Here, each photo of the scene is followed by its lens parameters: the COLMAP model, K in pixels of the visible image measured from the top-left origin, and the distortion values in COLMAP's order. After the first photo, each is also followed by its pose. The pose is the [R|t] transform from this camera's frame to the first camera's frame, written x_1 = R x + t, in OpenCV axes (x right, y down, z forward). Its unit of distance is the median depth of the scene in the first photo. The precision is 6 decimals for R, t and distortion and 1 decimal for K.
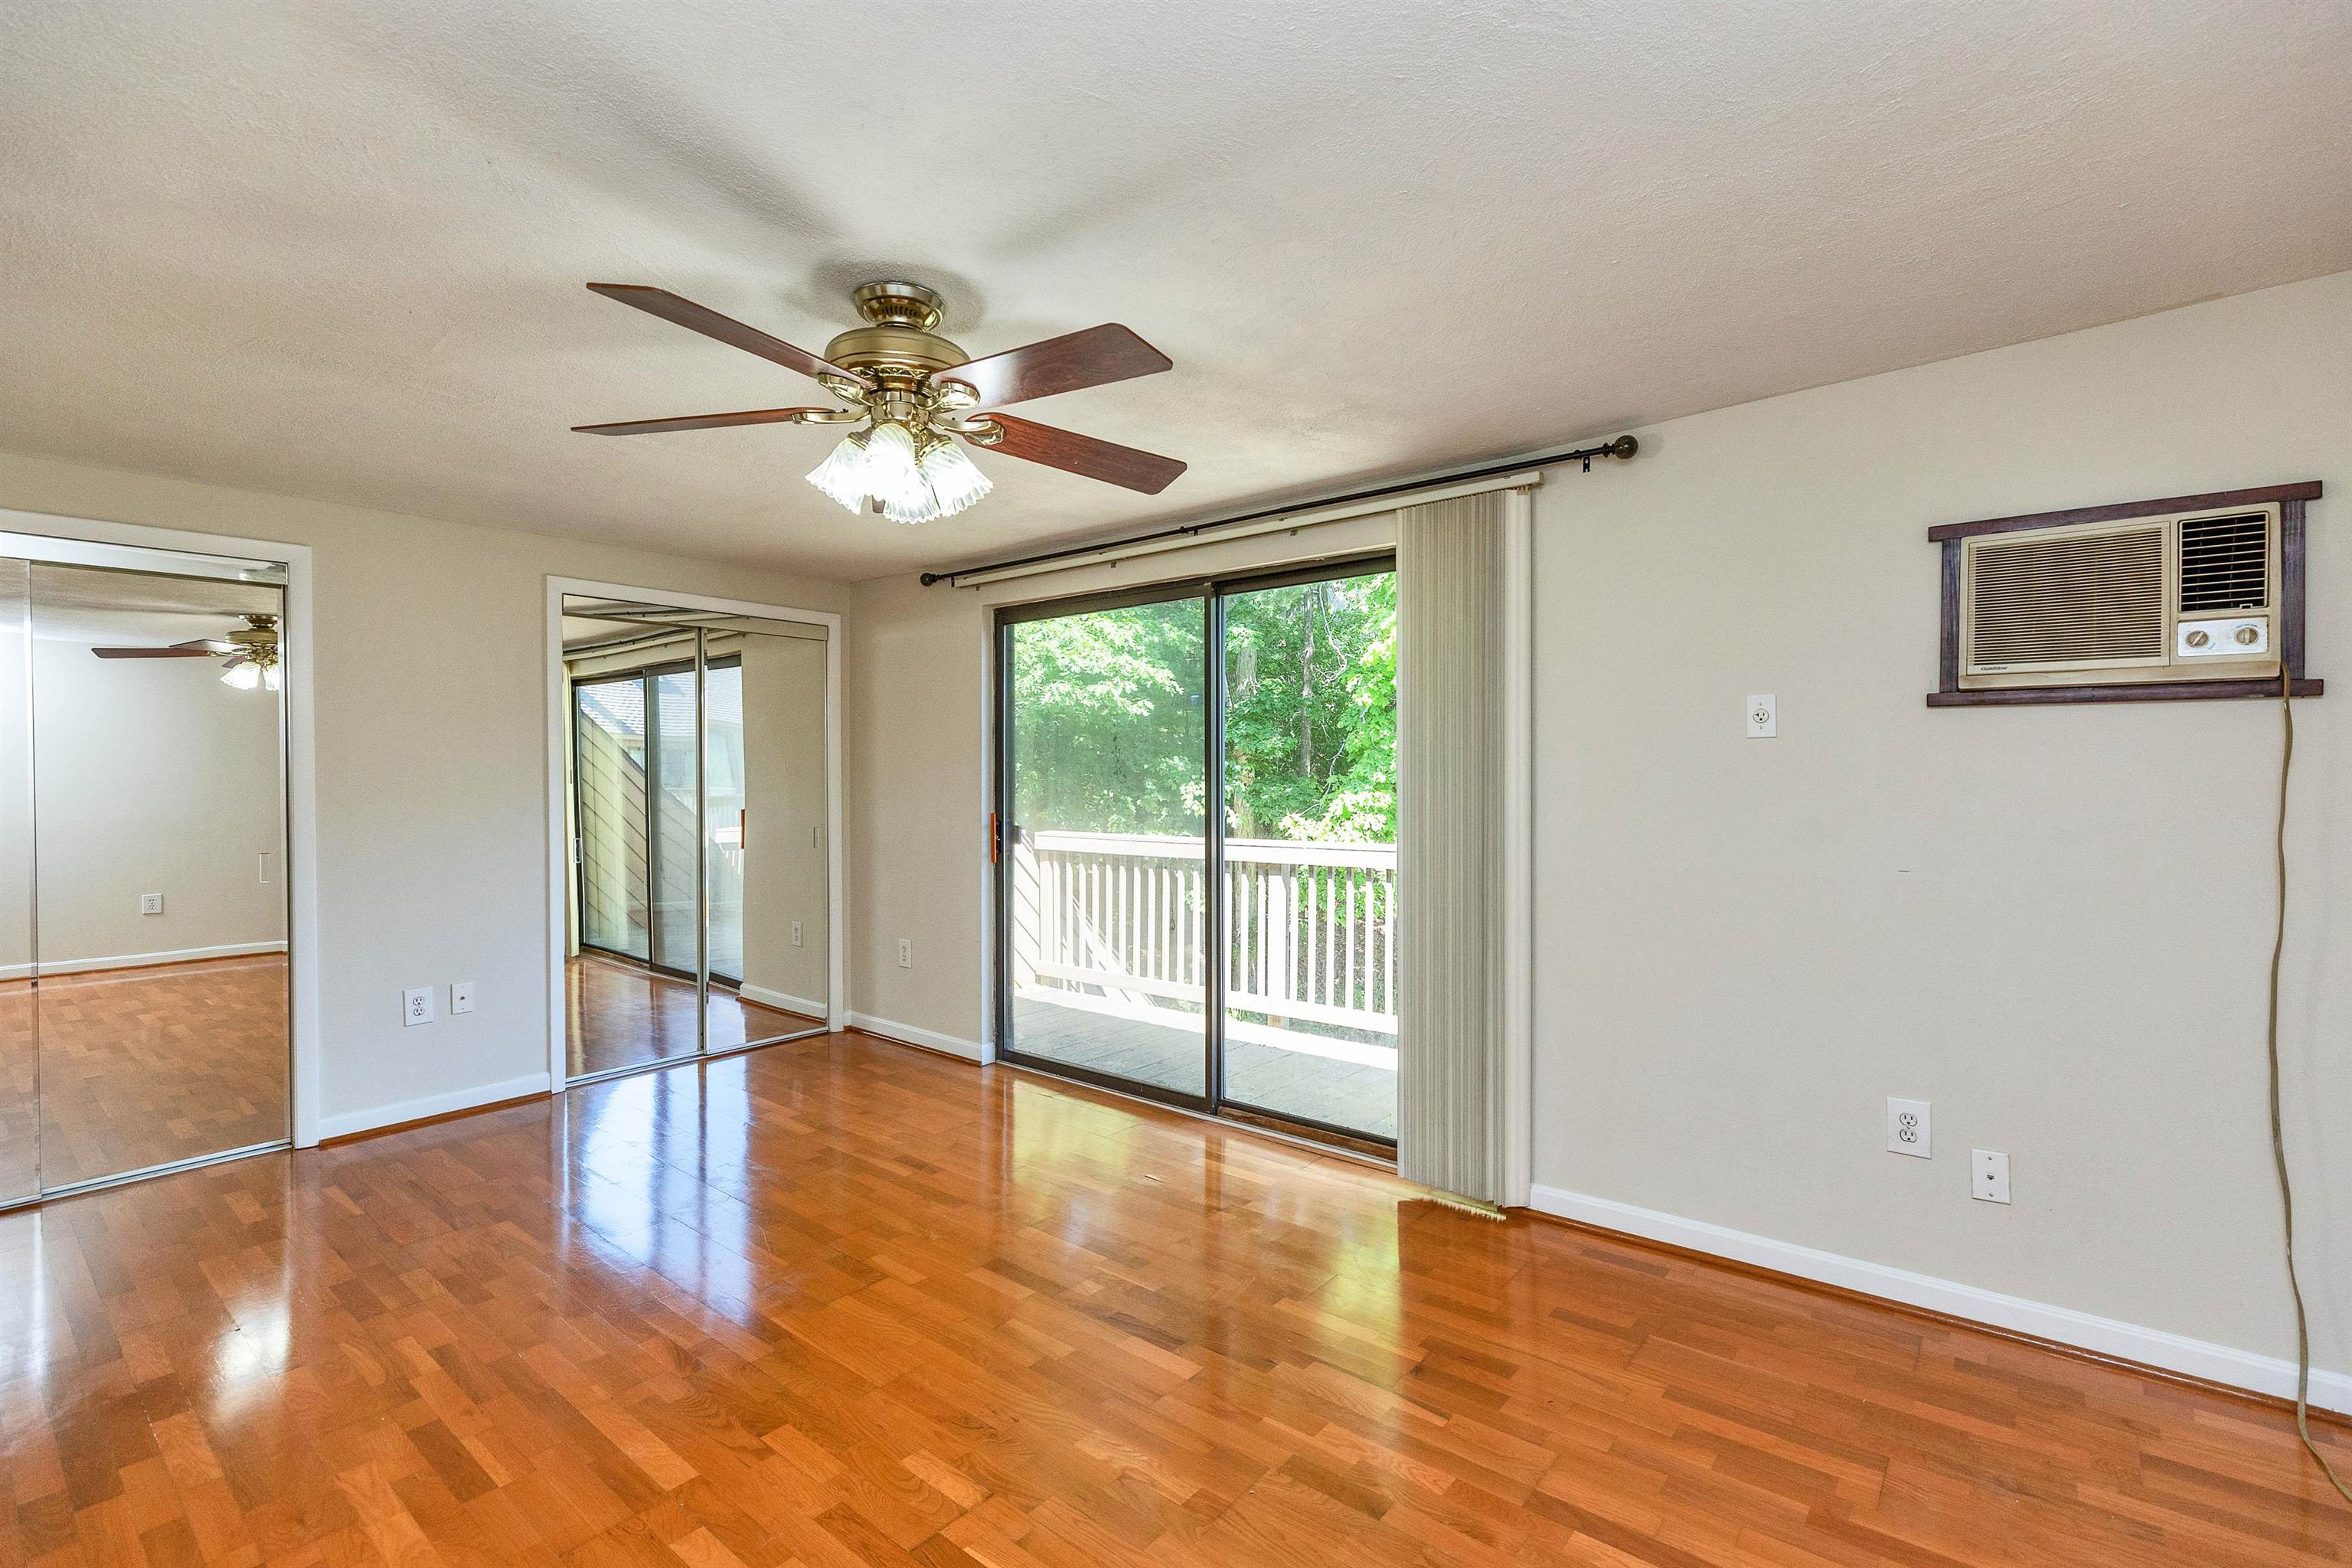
lens RADIAL K [[1060.7, 0, 1168.9], [0, 1060.7, 791.4], [0, 0, 1]] dist [0.008005, -0.001213]
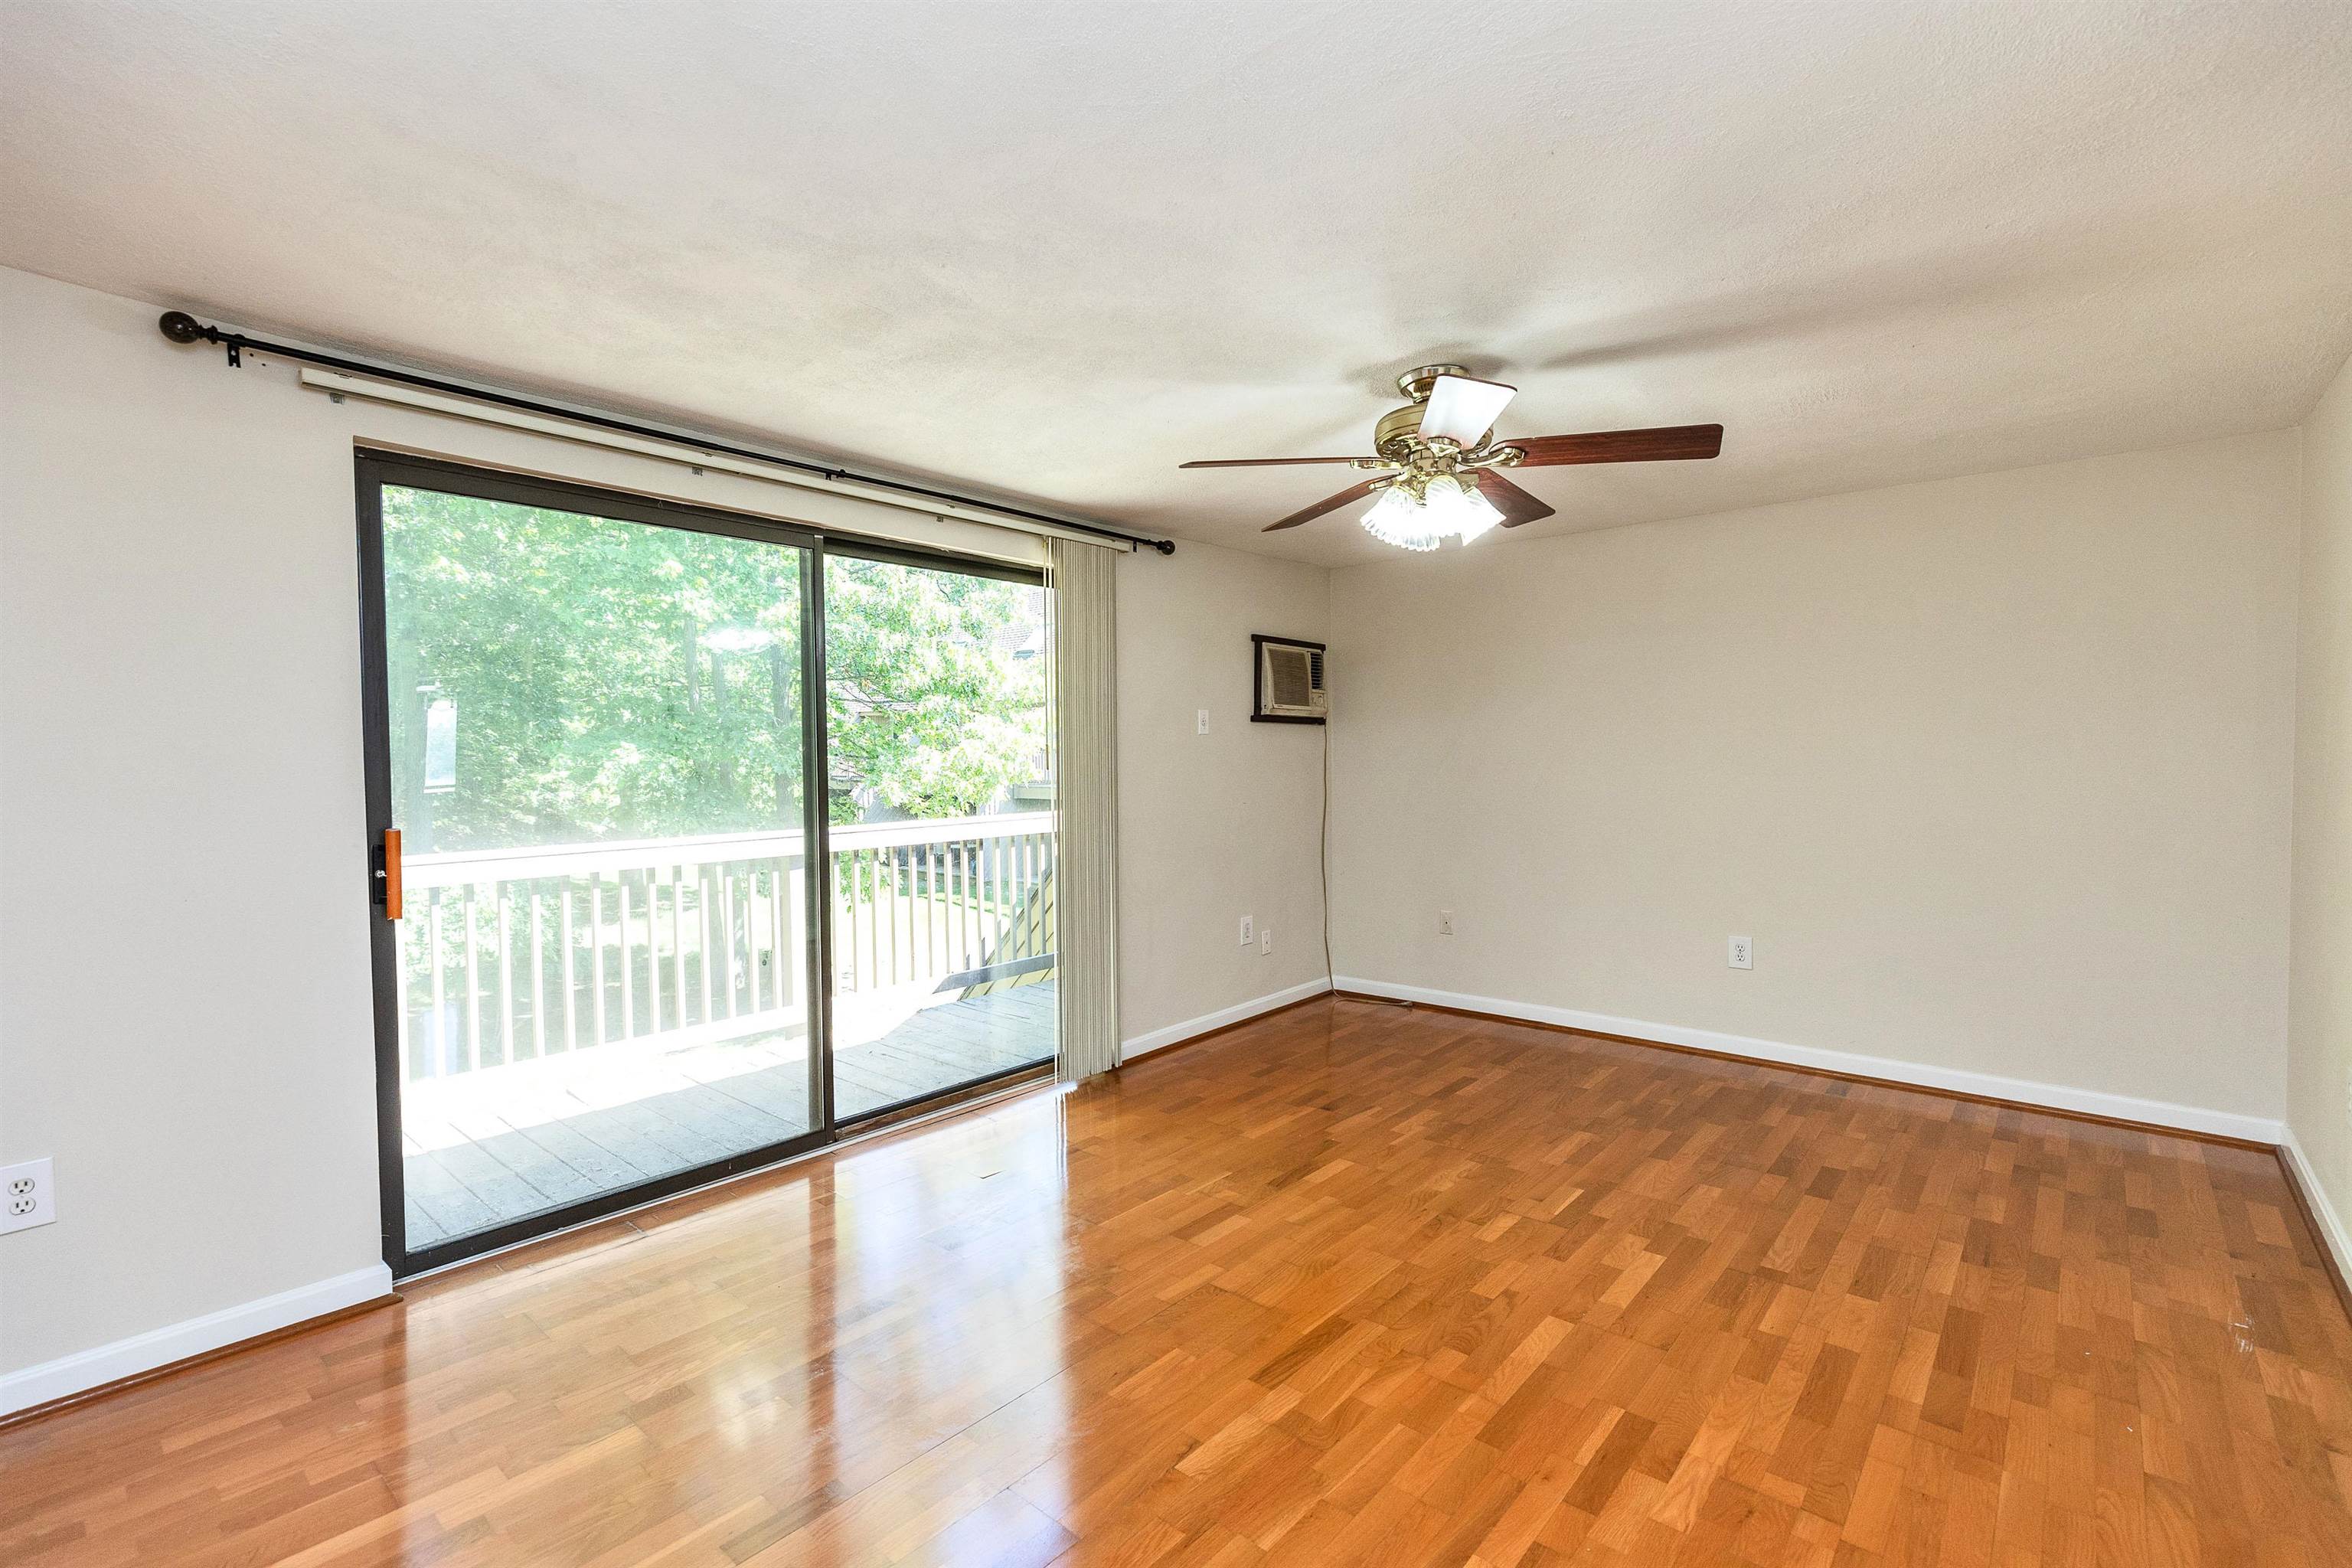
lens RADIAL K [[1060.7, 0, 1179.4], [0, 1060.7, 773.9], [0, 0, 1]] dist [0.008005, -0.001213]
pose [[0.014558, -0.012151, 0.999820, -1.195067], [0.024999, 0.999618, 0.011785, -0.005048], [-0.999581, 0.024823, 0.014856, 0.999995]]
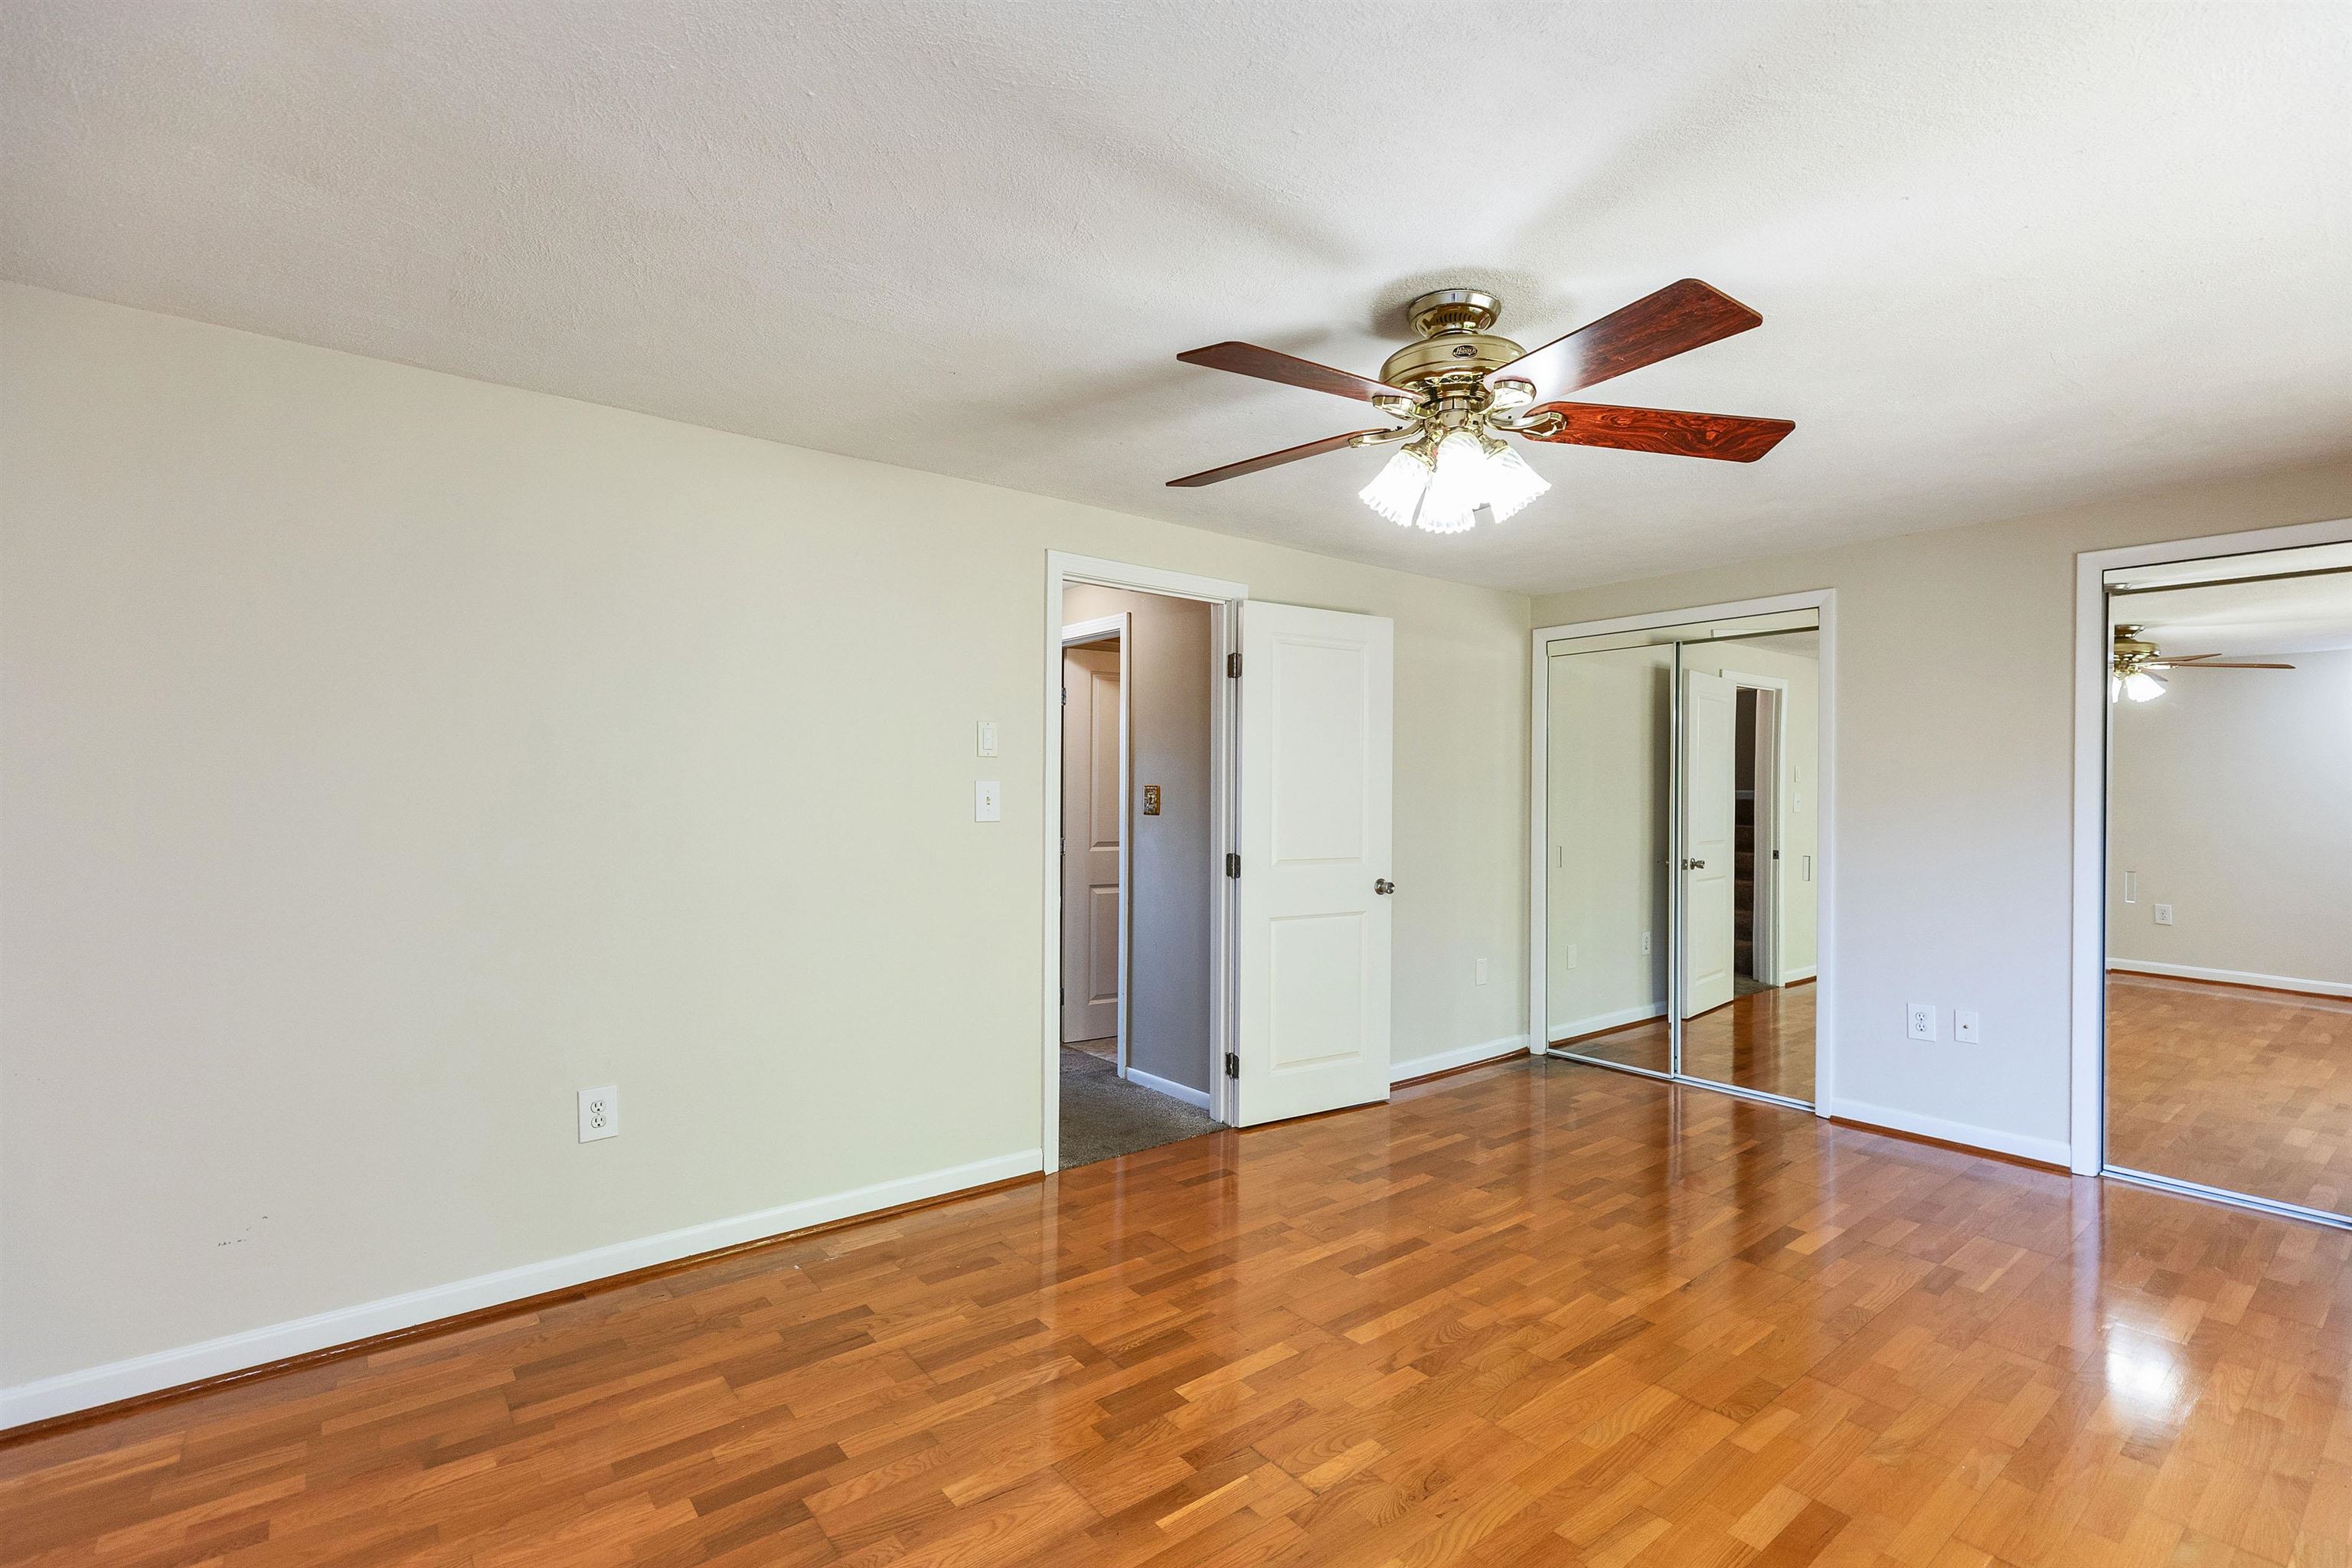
lens RADIAL K [[1060.7, 0, 1184.6], [0, 1060.7, 792.3], [0, 0, 1]] dist [0.008005, -0.001213]
pose [[-0.200476, 0.002603, -0.979695, 0.593112], [-0.020629, 0.999764, 0.006878, -0.009038], [0.979481, 0.021589, -0.200375, 0.742435]]
